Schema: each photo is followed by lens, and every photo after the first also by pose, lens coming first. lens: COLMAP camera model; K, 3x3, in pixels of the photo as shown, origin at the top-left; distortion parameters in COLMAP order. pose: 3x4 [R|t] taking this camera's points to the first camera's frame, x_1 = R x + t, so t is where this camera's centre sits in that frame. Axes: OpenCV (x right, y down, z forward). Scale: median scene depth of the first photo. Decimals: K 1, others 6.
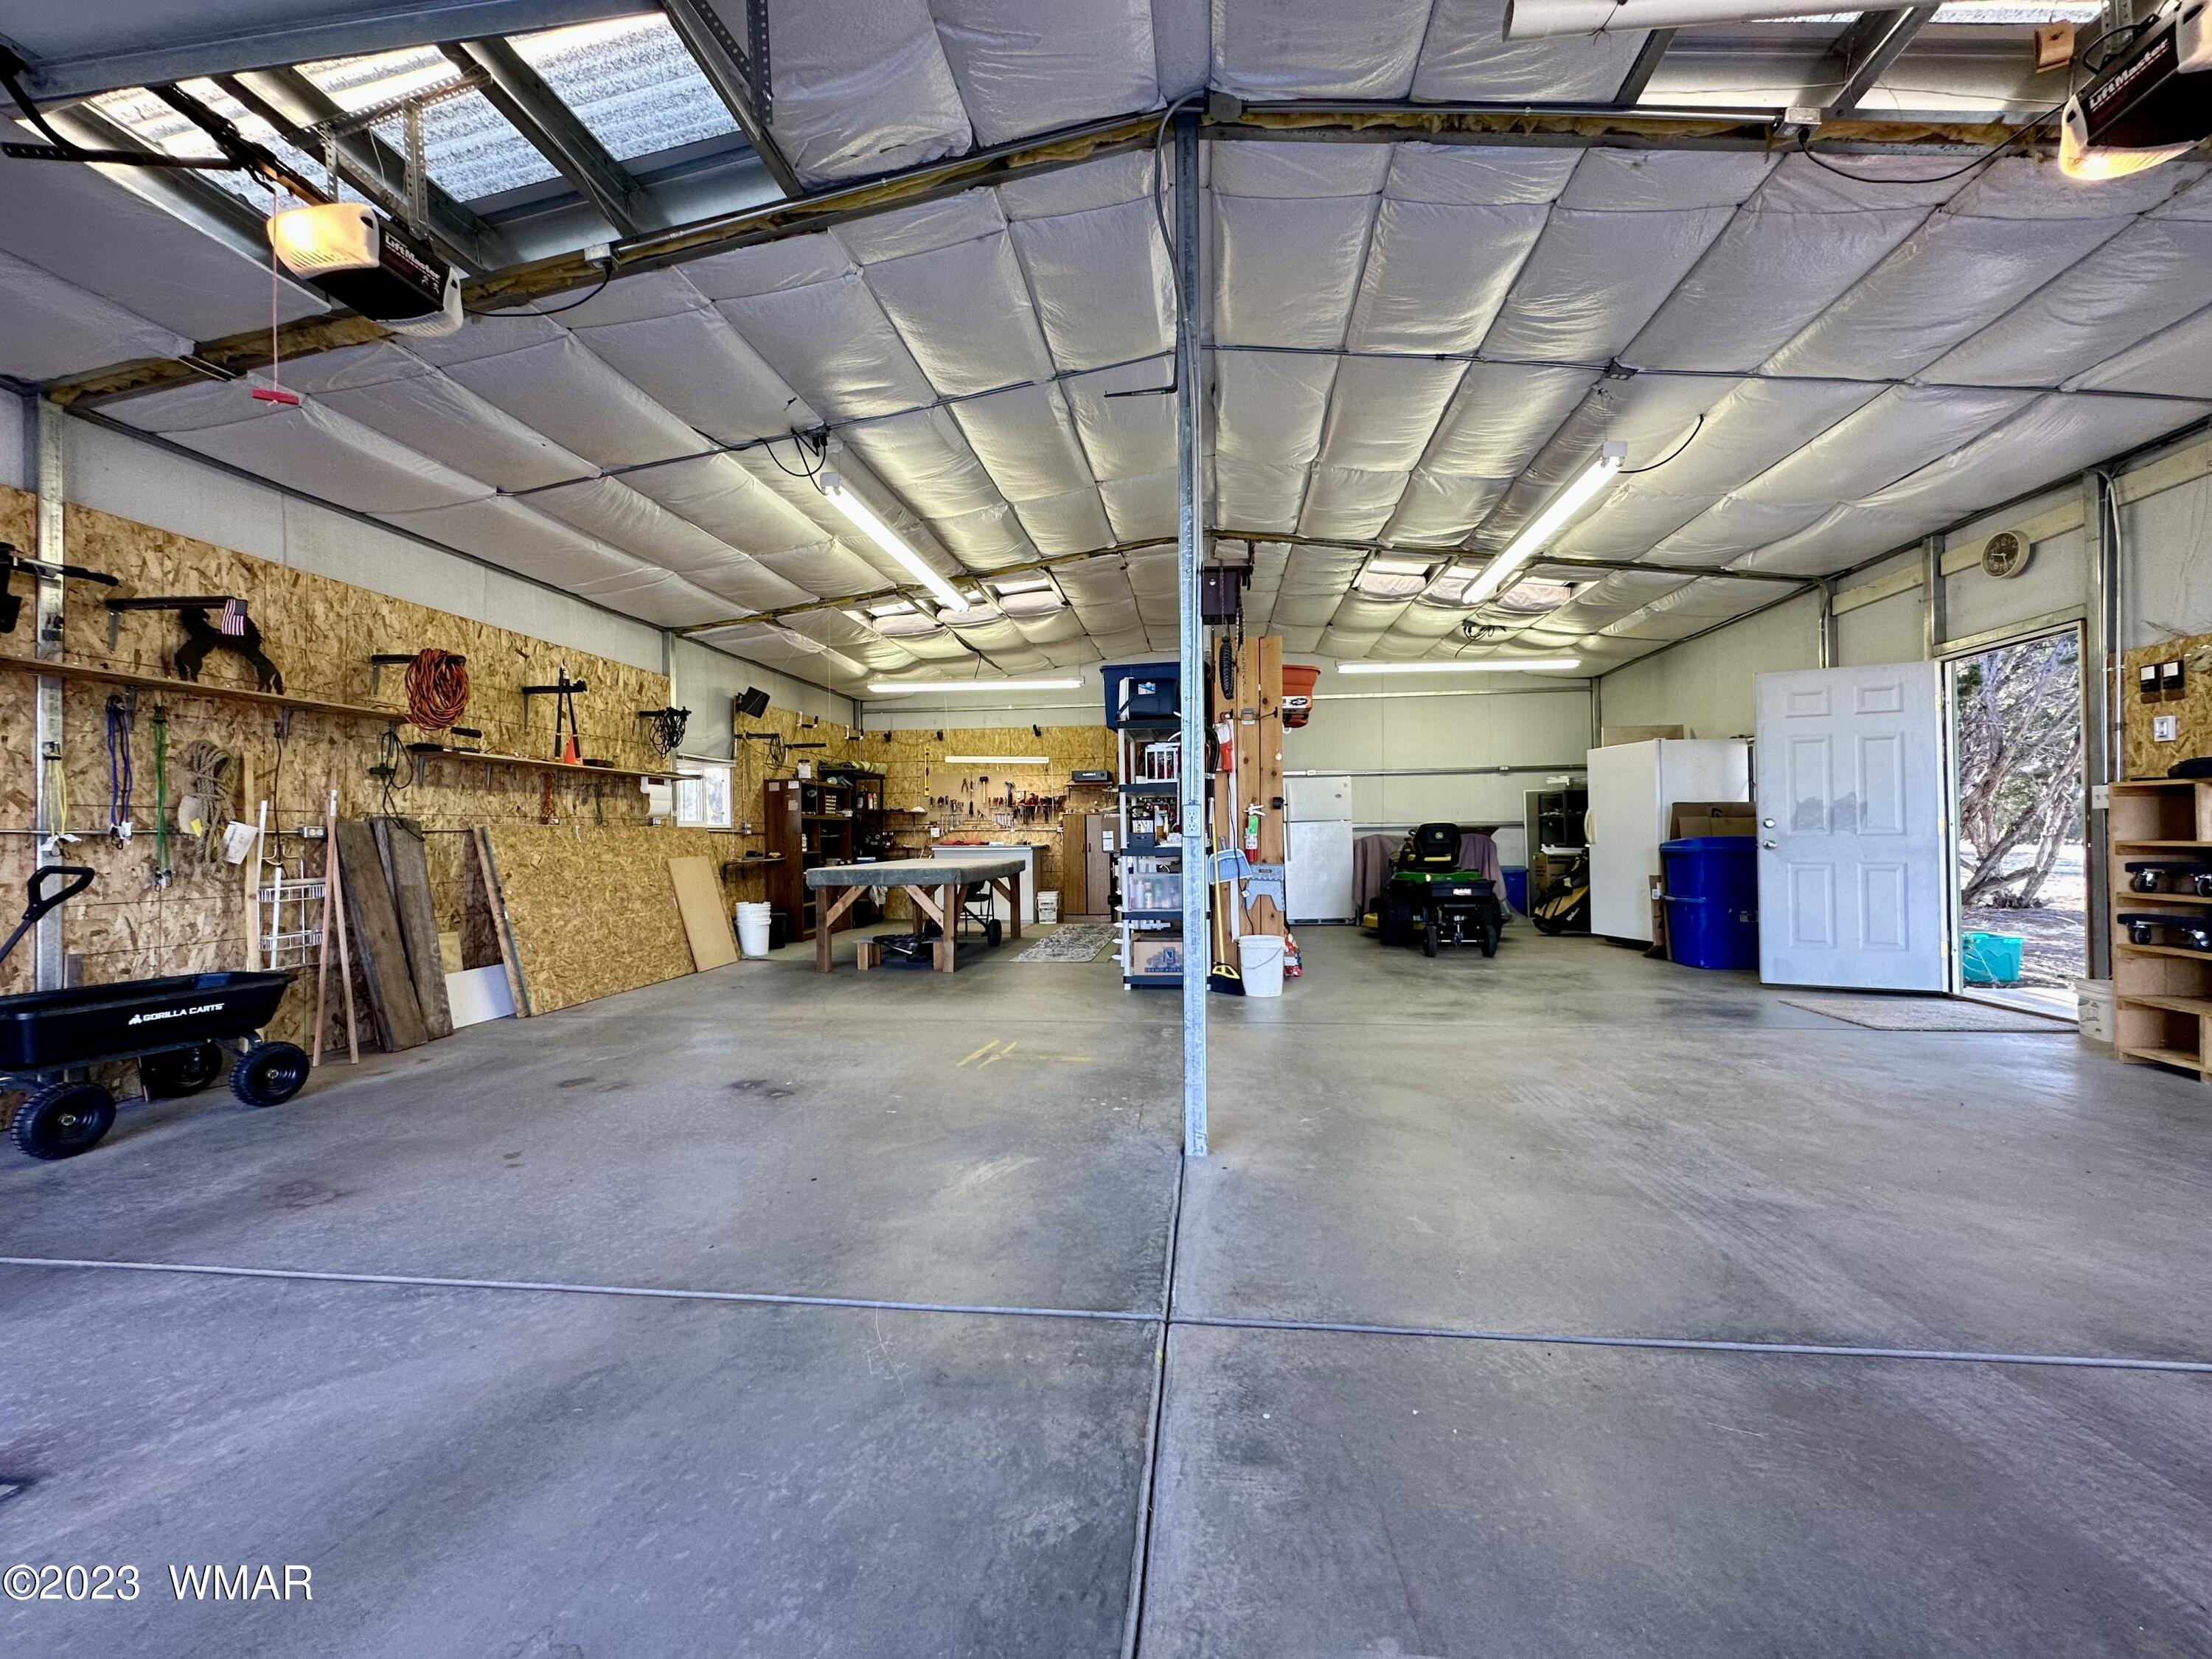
lens RADIAL K [[877.9, 0, 1109.9], [0, 877.9, 828.4], [0, 0, 1]] dist [0.001884, 0.001373]
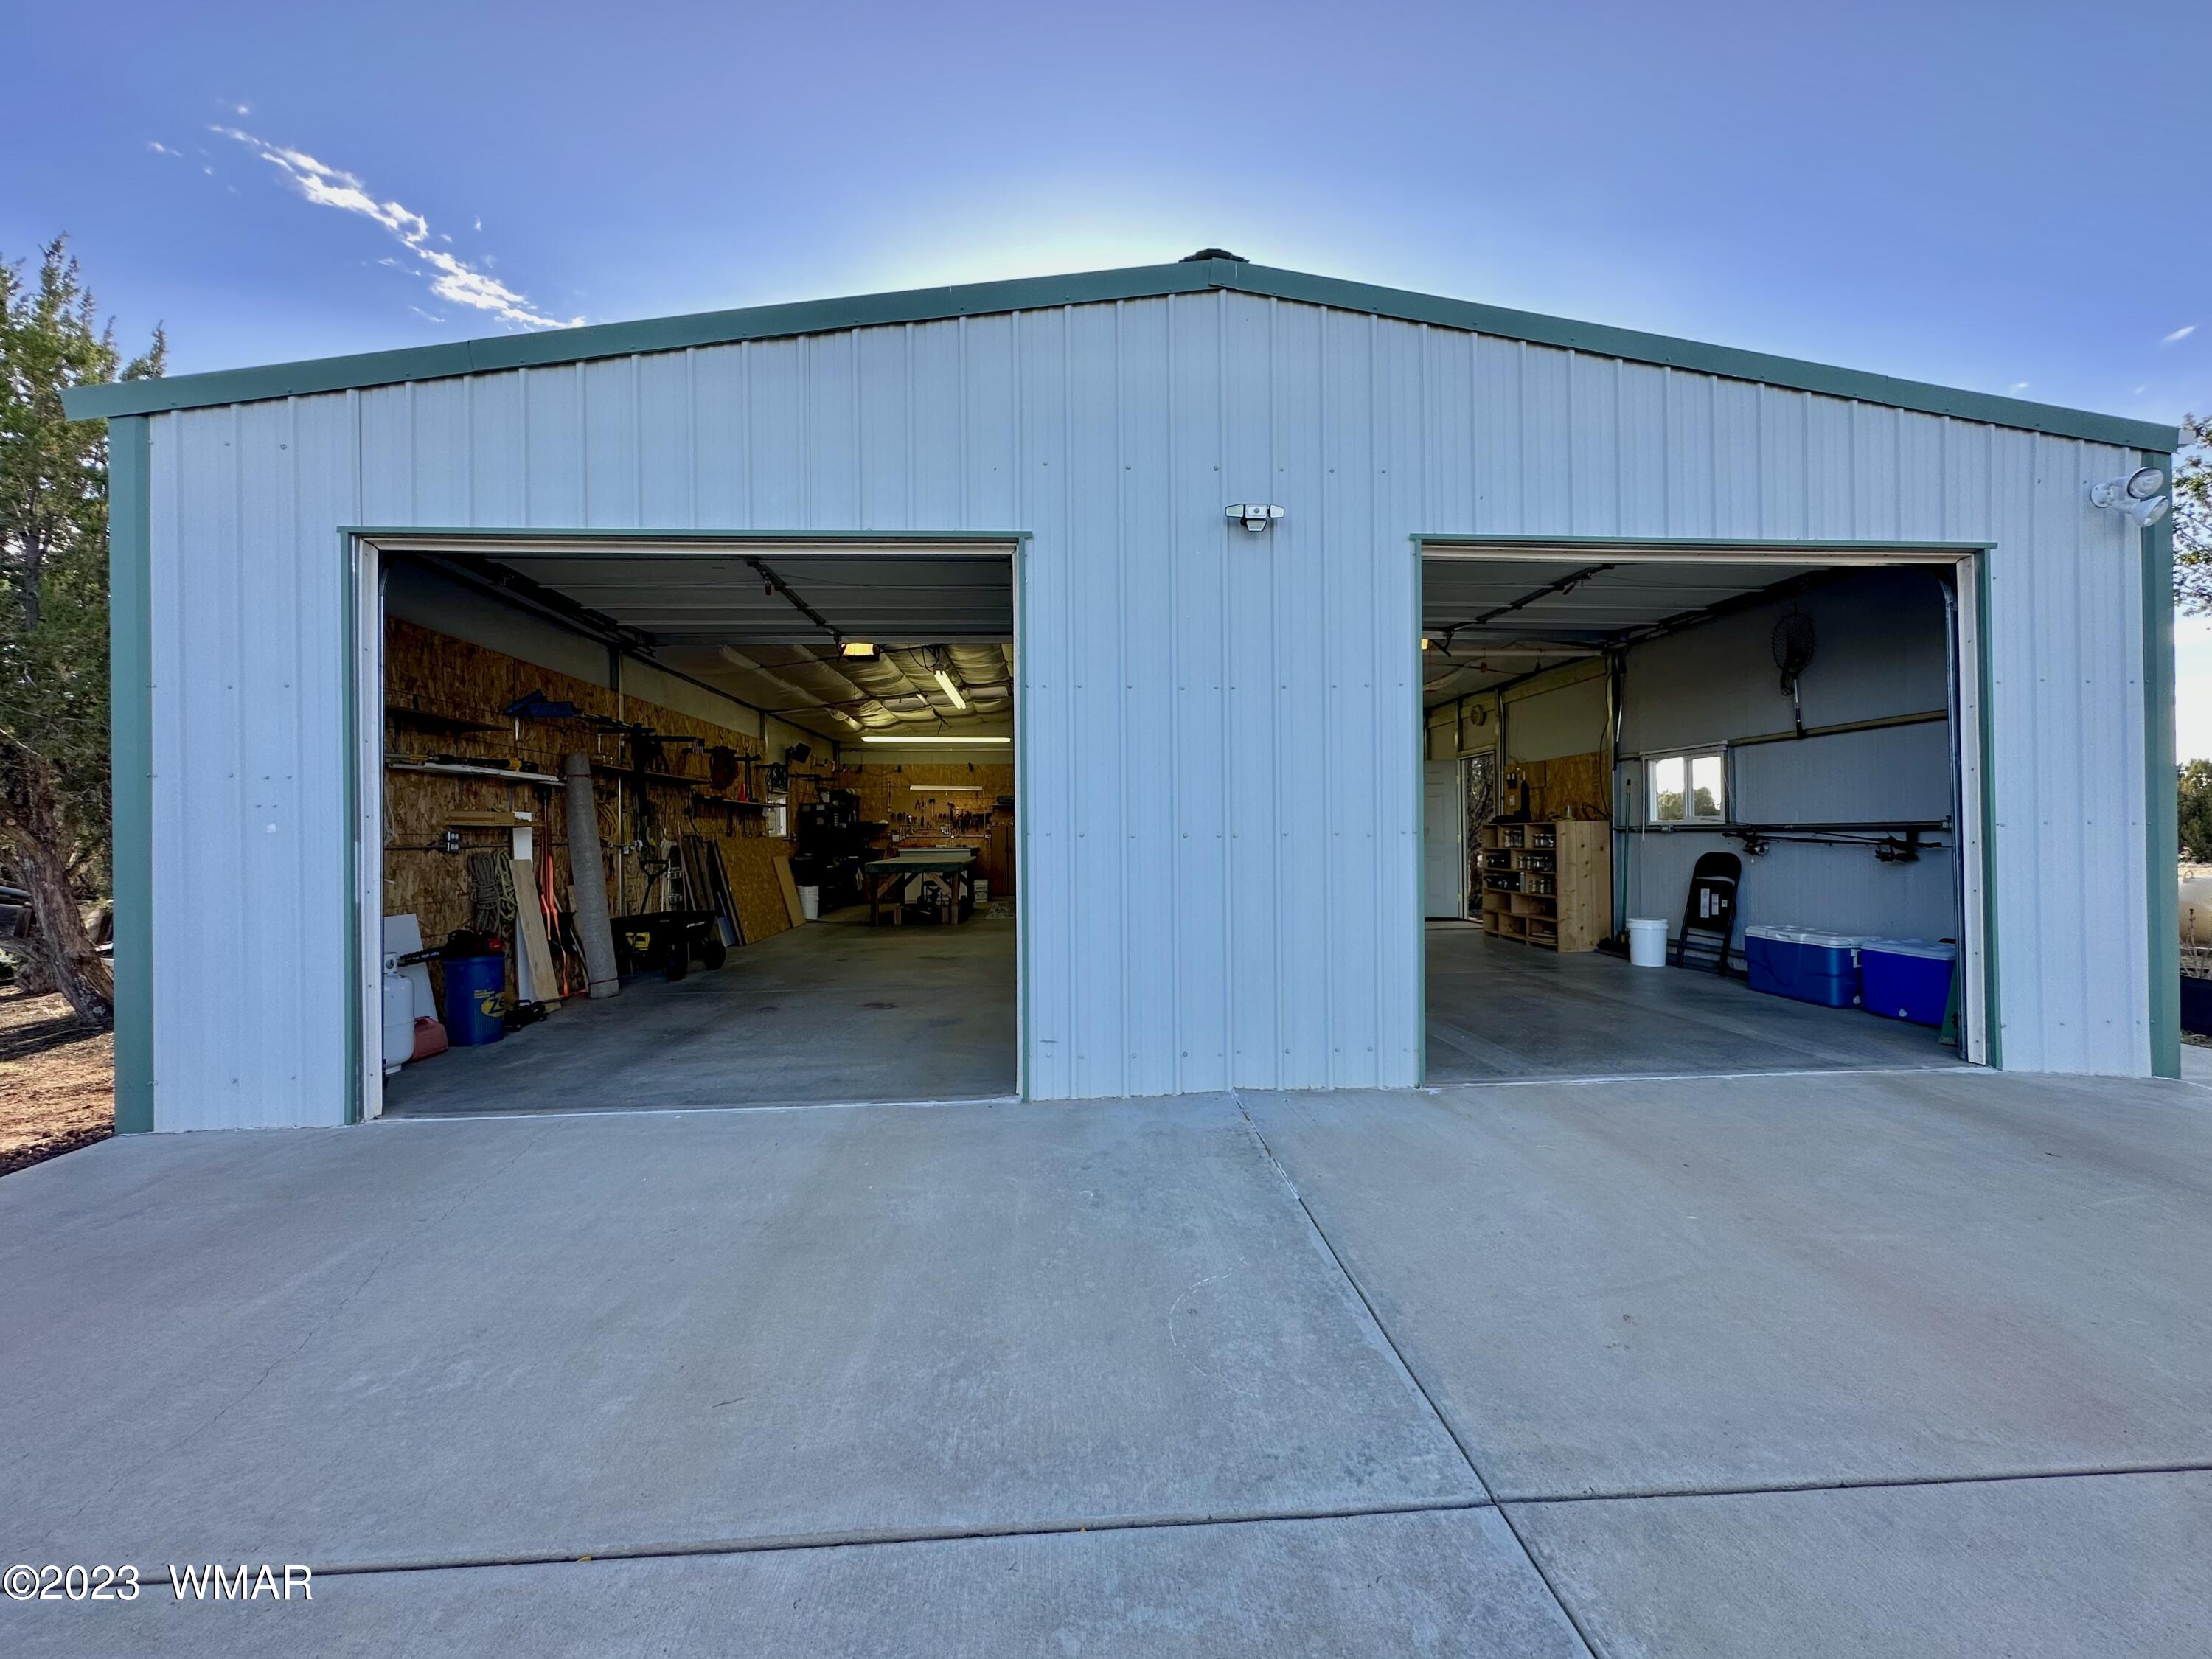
lens RADIAL K [[877.9, 0, 1103.0], [0, 877.9, 832.9], [0, 0, 1]] dist [0.001884, 0.001373]
pose [[0.984103, 0.002850, 0.177578, -0.127505], [-0.003863, 0.999978, 0.005357, -0.013570], [-0.177559, -0.005958, 0.984092, -0.448235]]
